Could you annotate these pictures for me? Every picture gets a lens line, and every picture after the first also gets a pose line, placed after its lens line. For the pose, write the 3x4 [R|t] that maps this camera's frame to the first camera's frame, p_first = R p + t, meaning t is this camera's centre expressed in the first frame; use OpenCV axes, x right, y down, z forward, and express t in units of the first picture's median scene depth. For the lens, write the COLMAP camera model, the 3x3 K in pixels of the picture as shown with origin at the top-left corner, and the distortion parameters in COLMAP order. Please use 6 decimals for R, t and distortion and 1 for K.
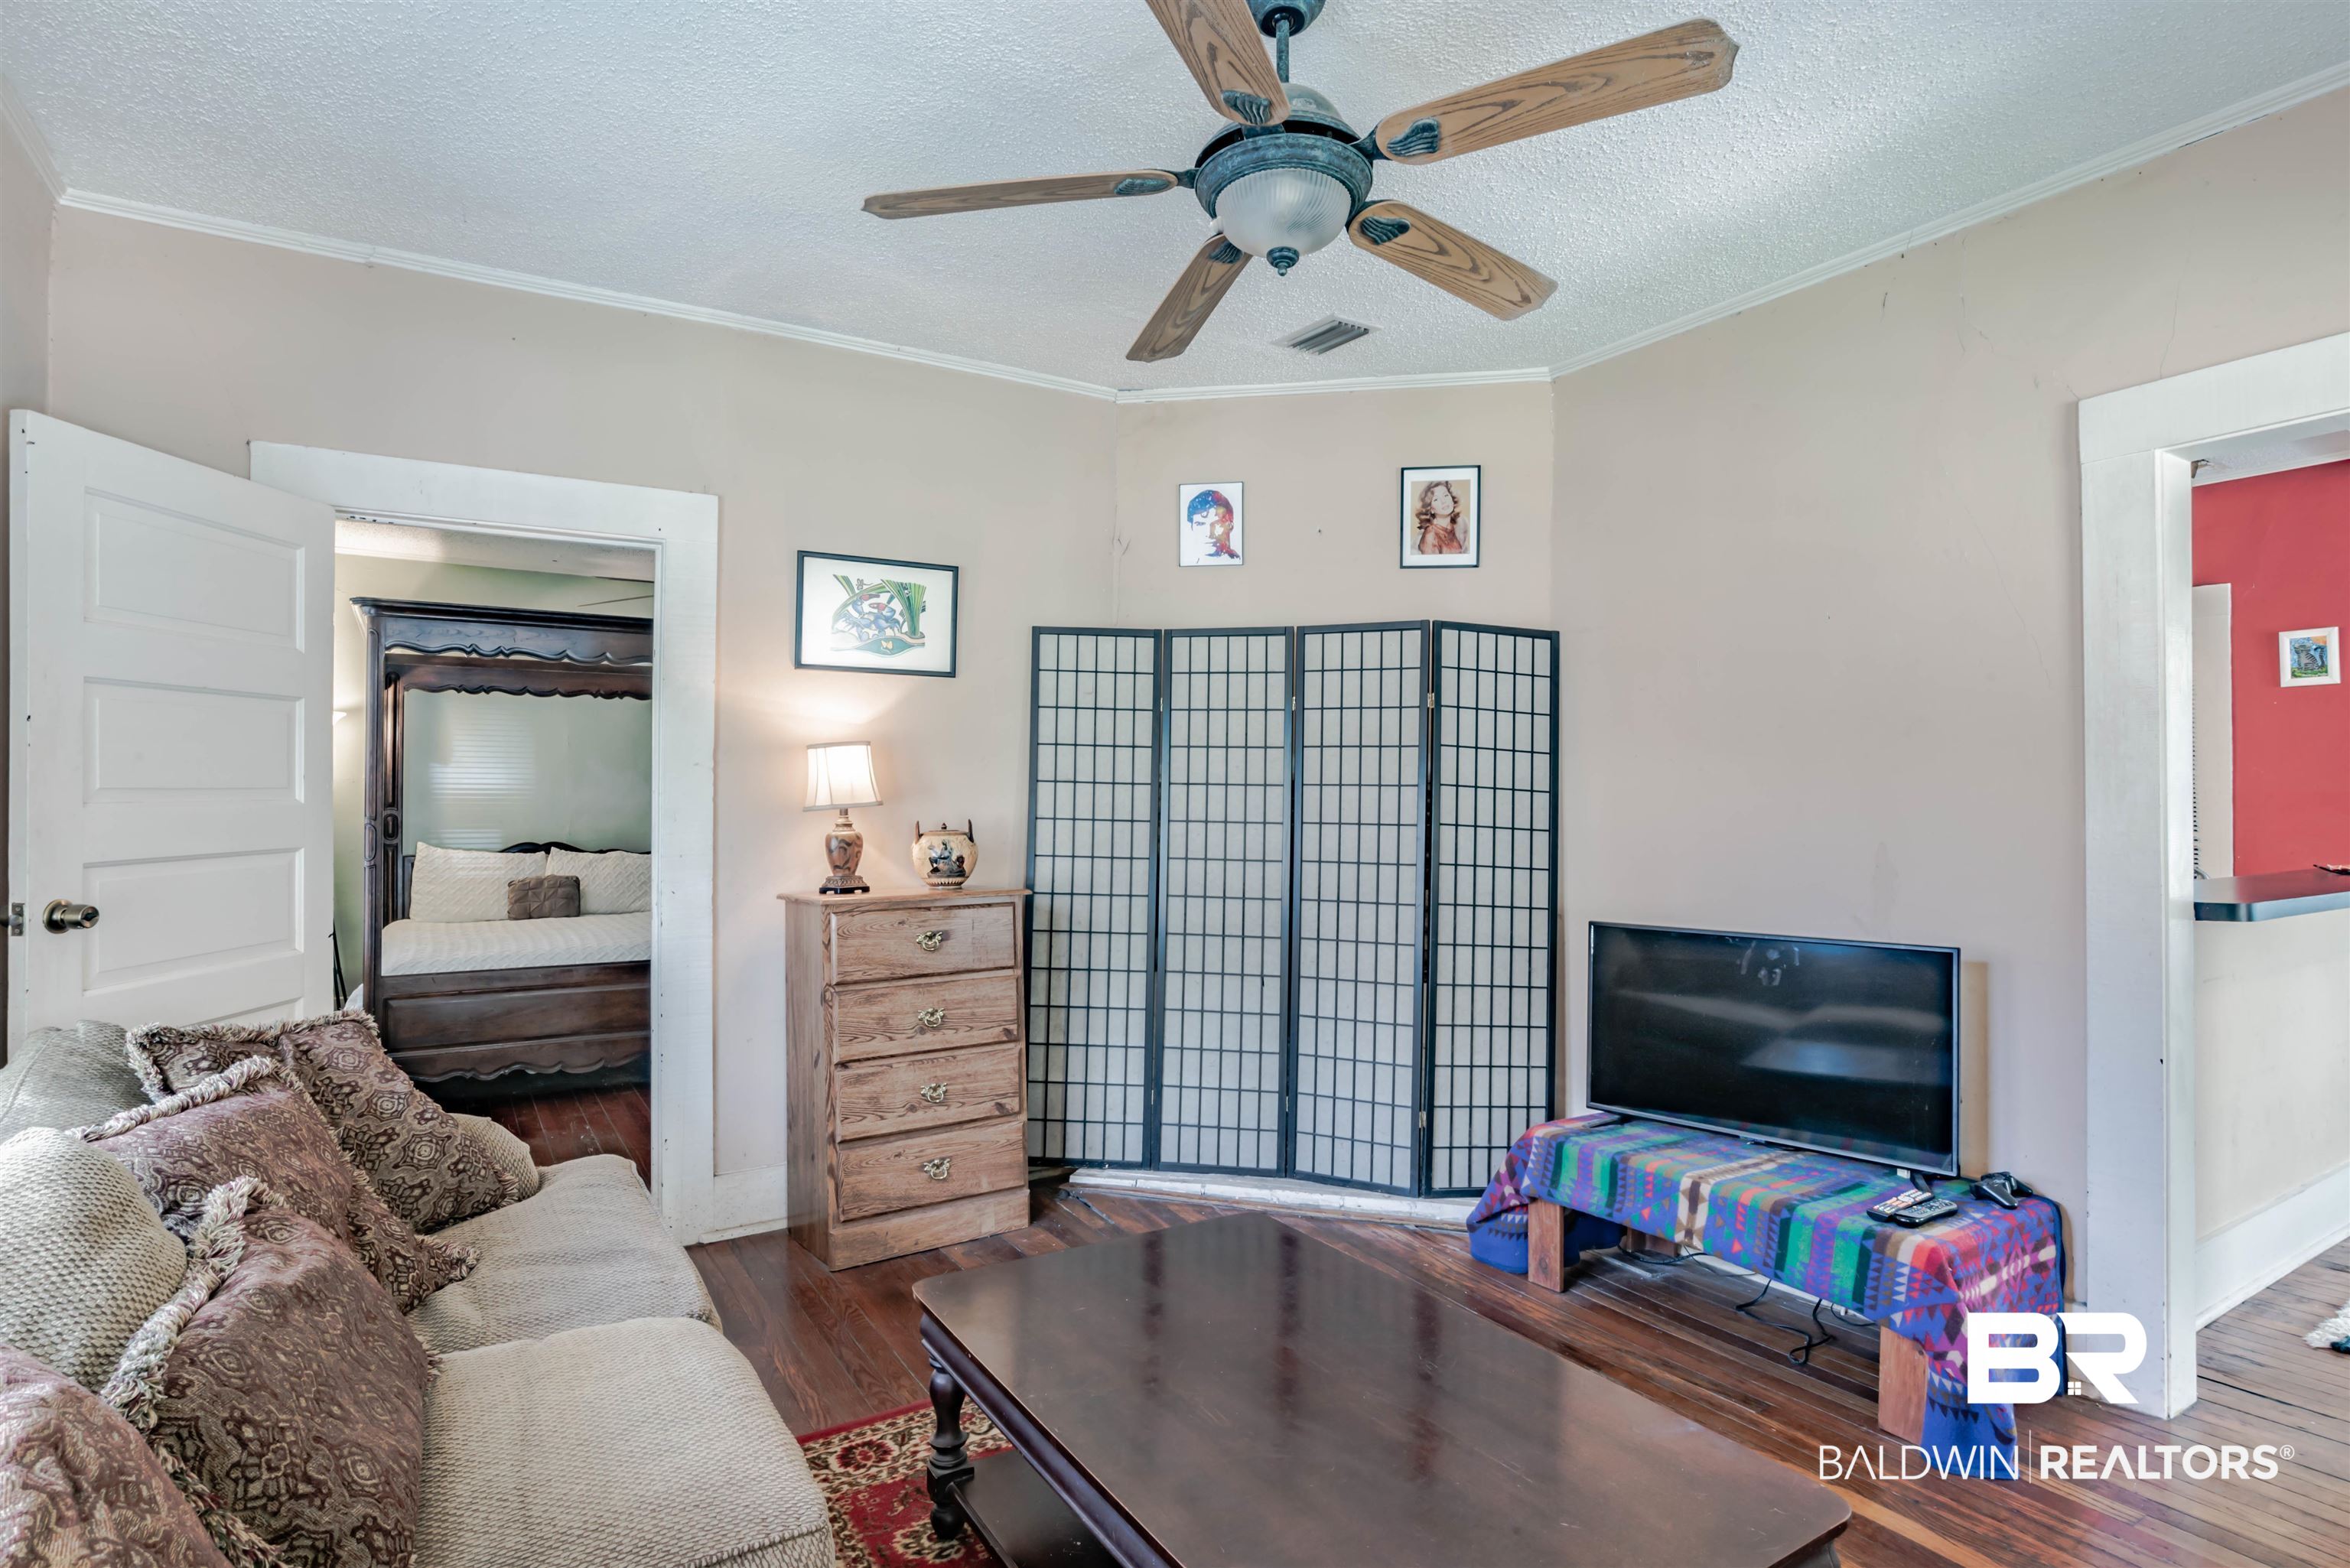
lens RADIAL K [[1192.5, 0, 1180.8], [0, 1192.5, 790.9], [0, 0, 1]] dist [-0.043666, 0.016192]
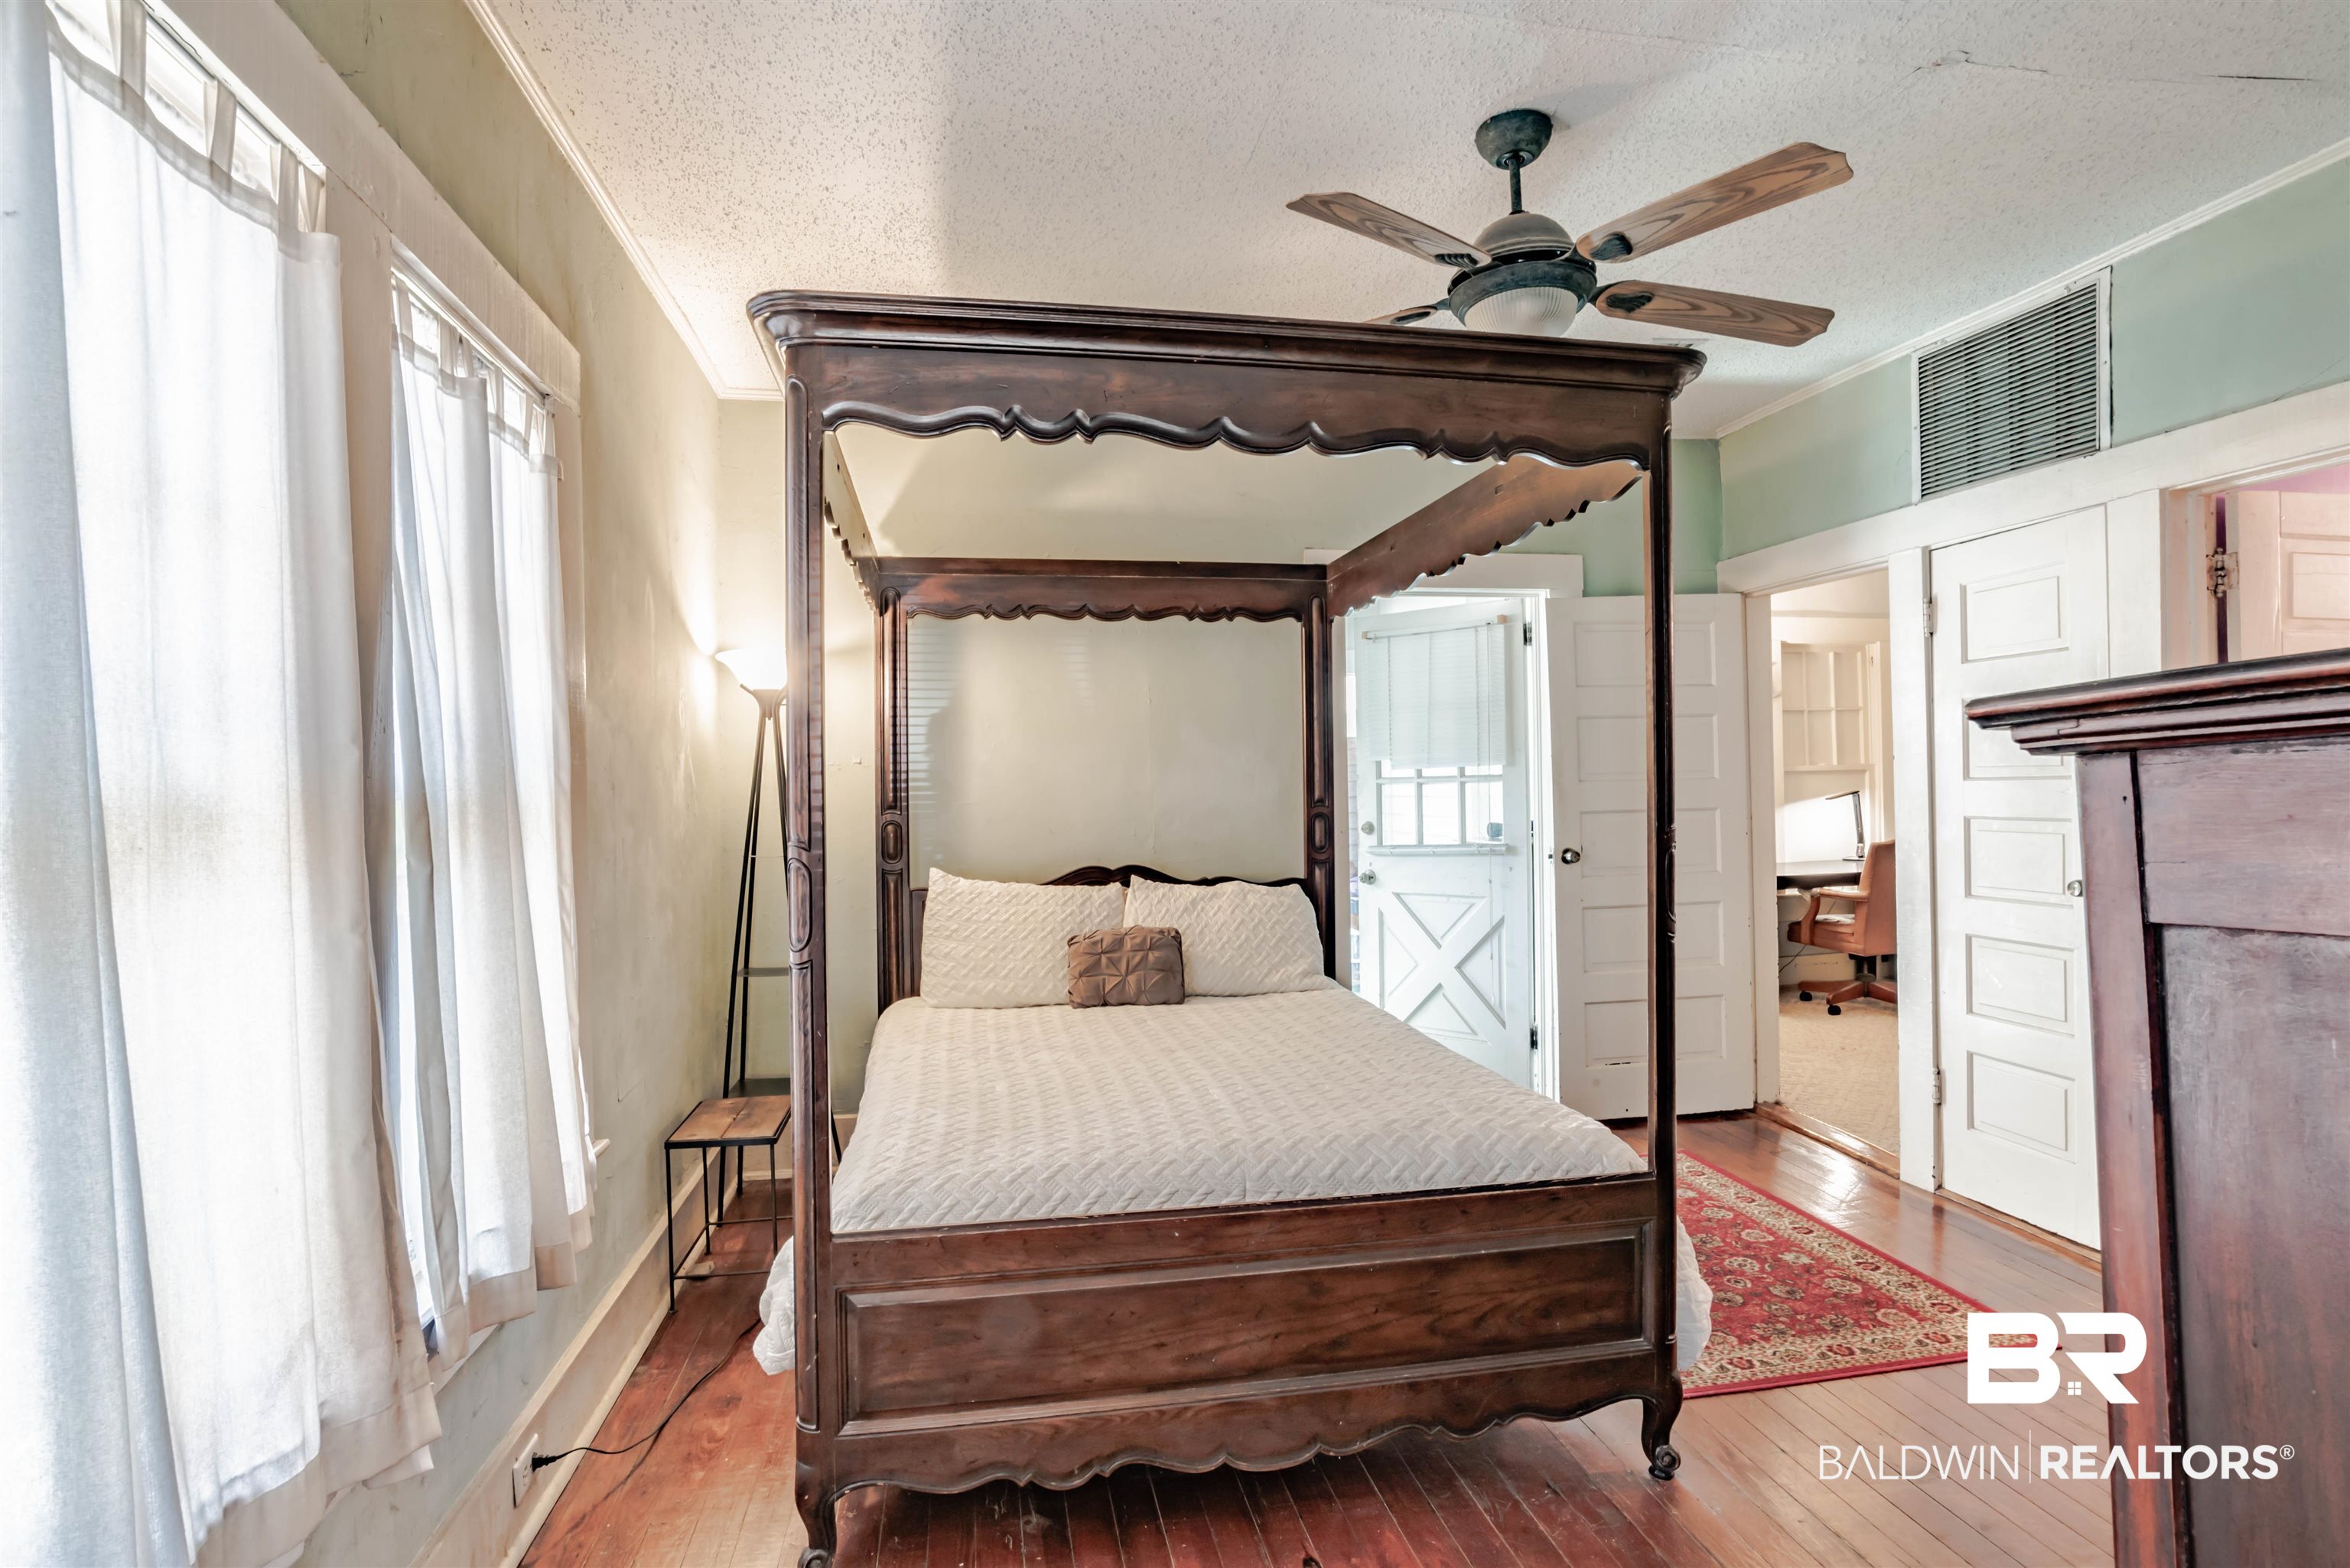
lens RADIAL K [[1192.5, 0, 1177.6], [0, 1192.5, 787.0], [0, 0, 1]] dist [-0.043666, 0.016192]
pose [[0.923655, -0.015502, -0.382911, -0.295804], [0.017362, 0.999848, 0.001402, 0.003597], [0.382831, -0.007943, 0.923784, 0.480237]]
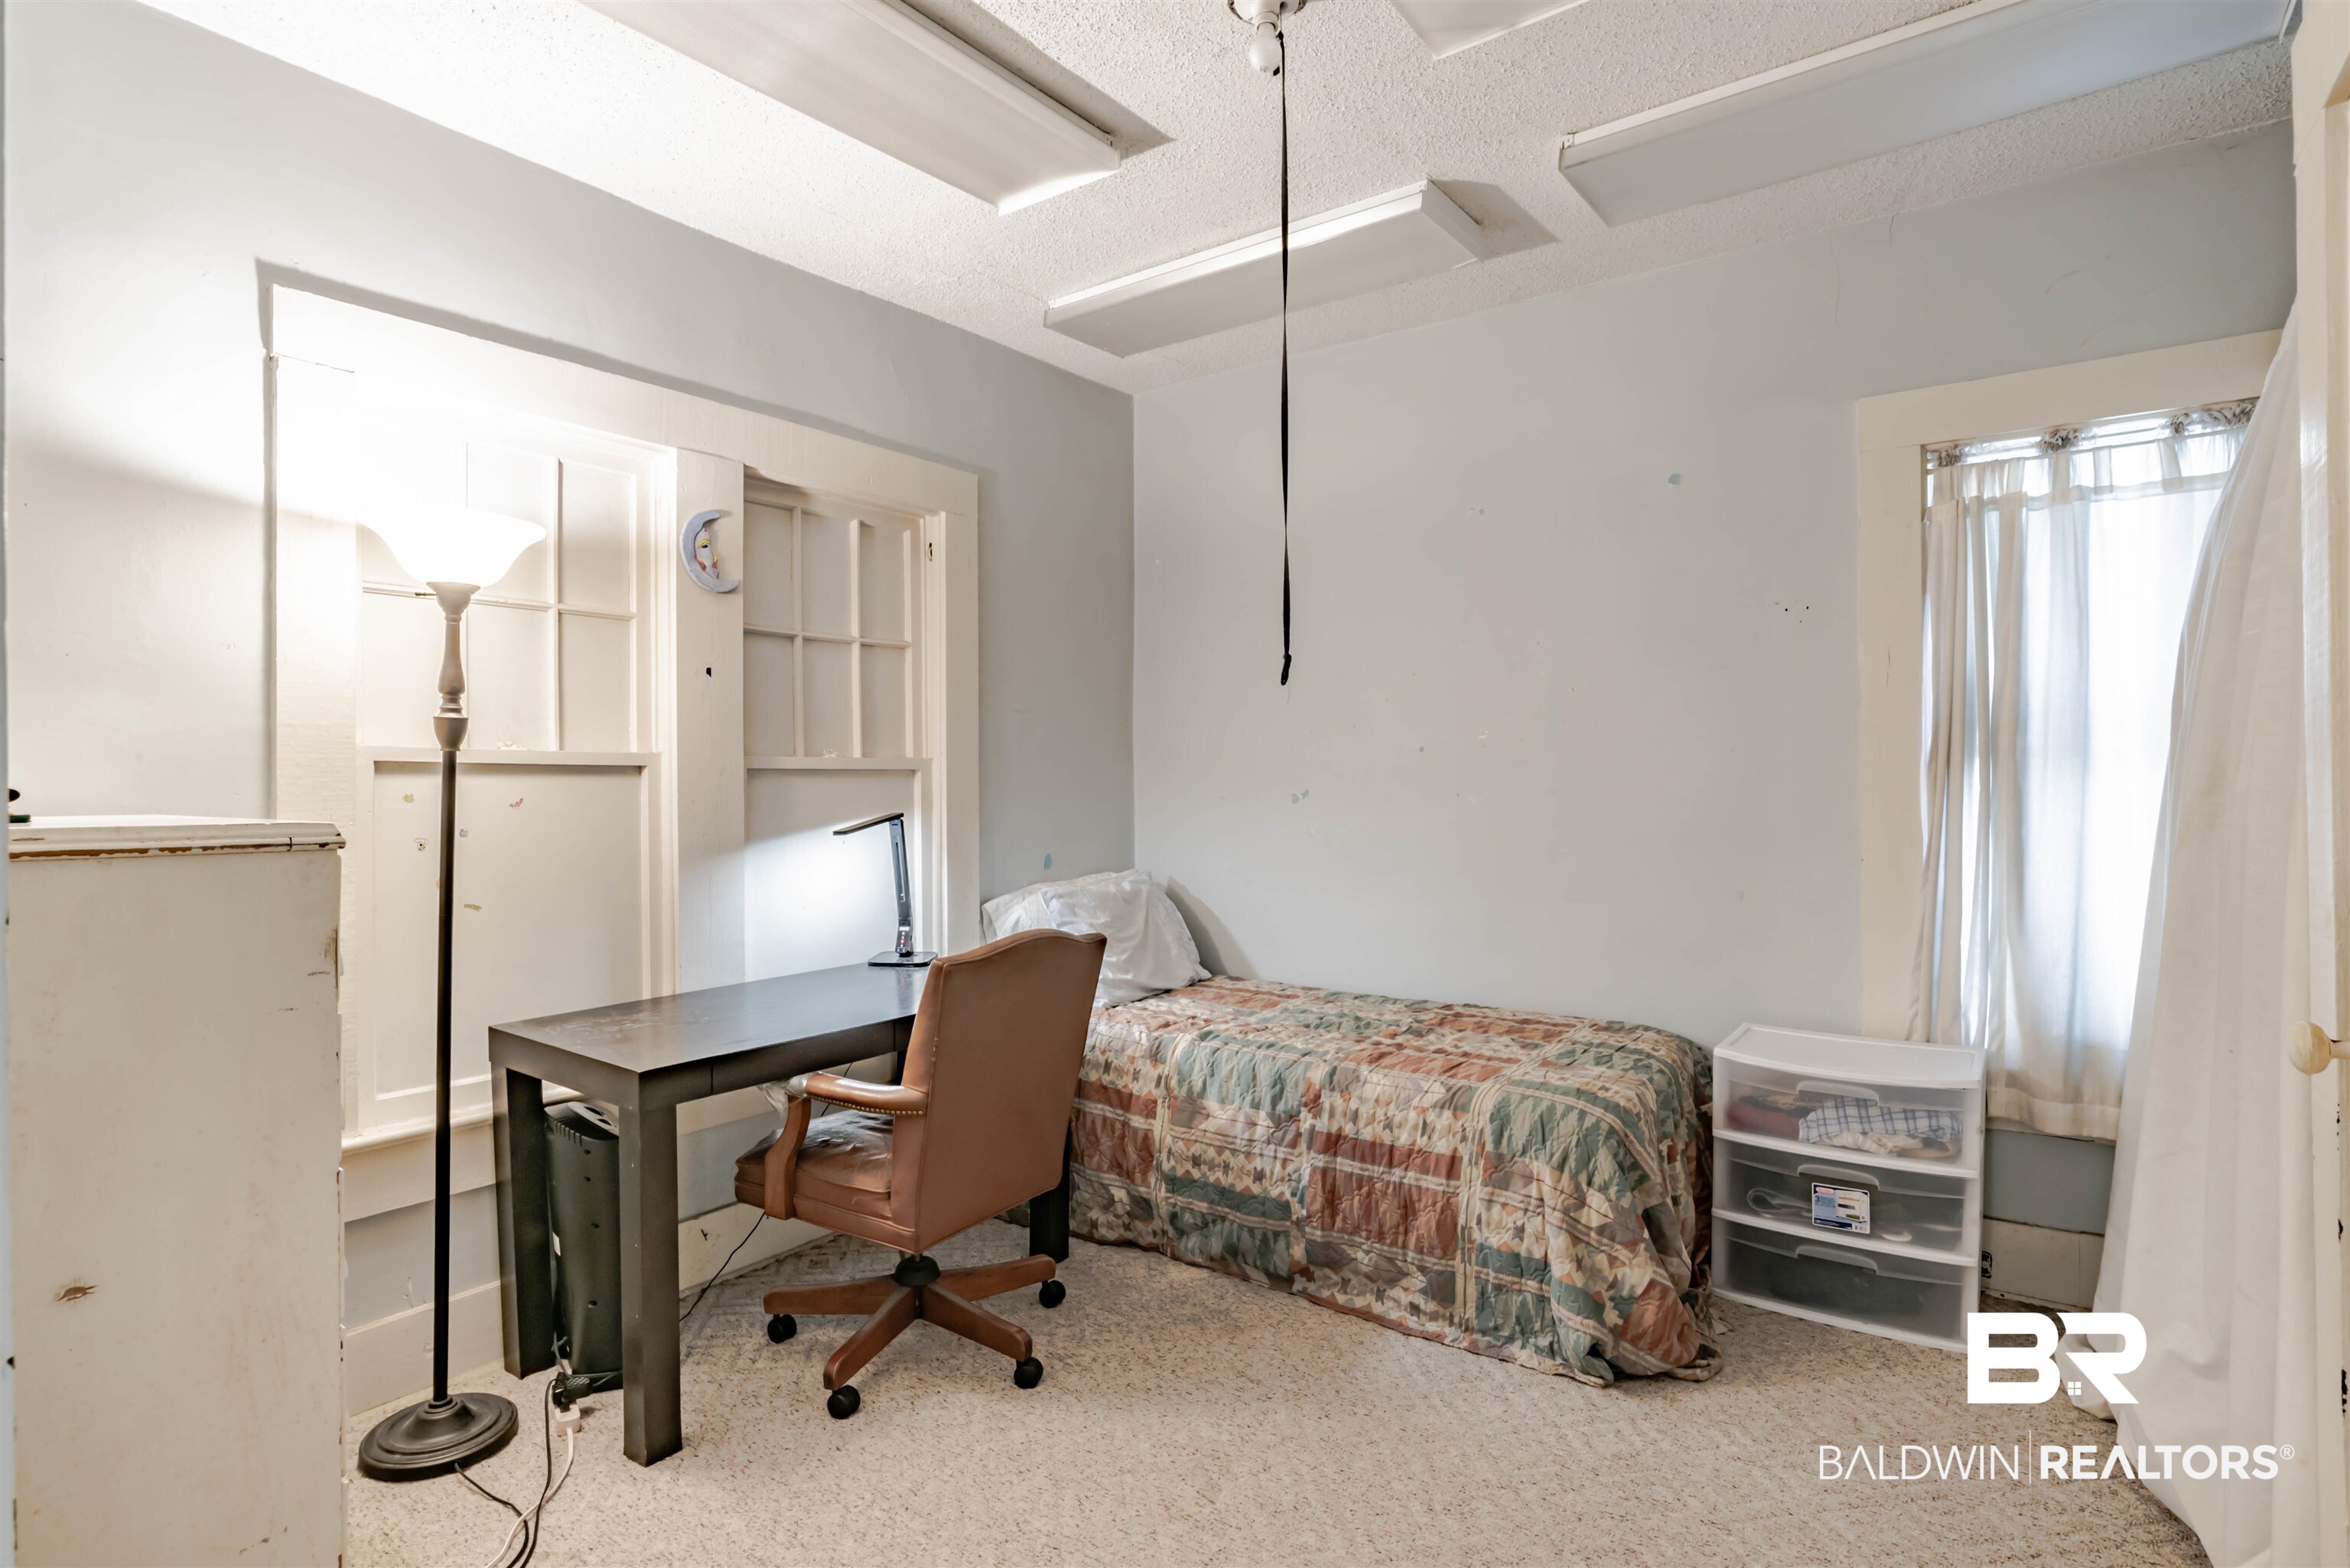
lens RADIAL K [[1192.5, 0, 1177.5], [0, 1192.5, 788.3], [0, 0, 1]] dist [-0.043666, 0.016192]
pose [[0.936158, -0.006866, 0.351513, -0.264315], [0.001220, 0.999867, 0.016281, 0.002487], [-0.351578, -0.014813, 0.936041, 0.718736]]
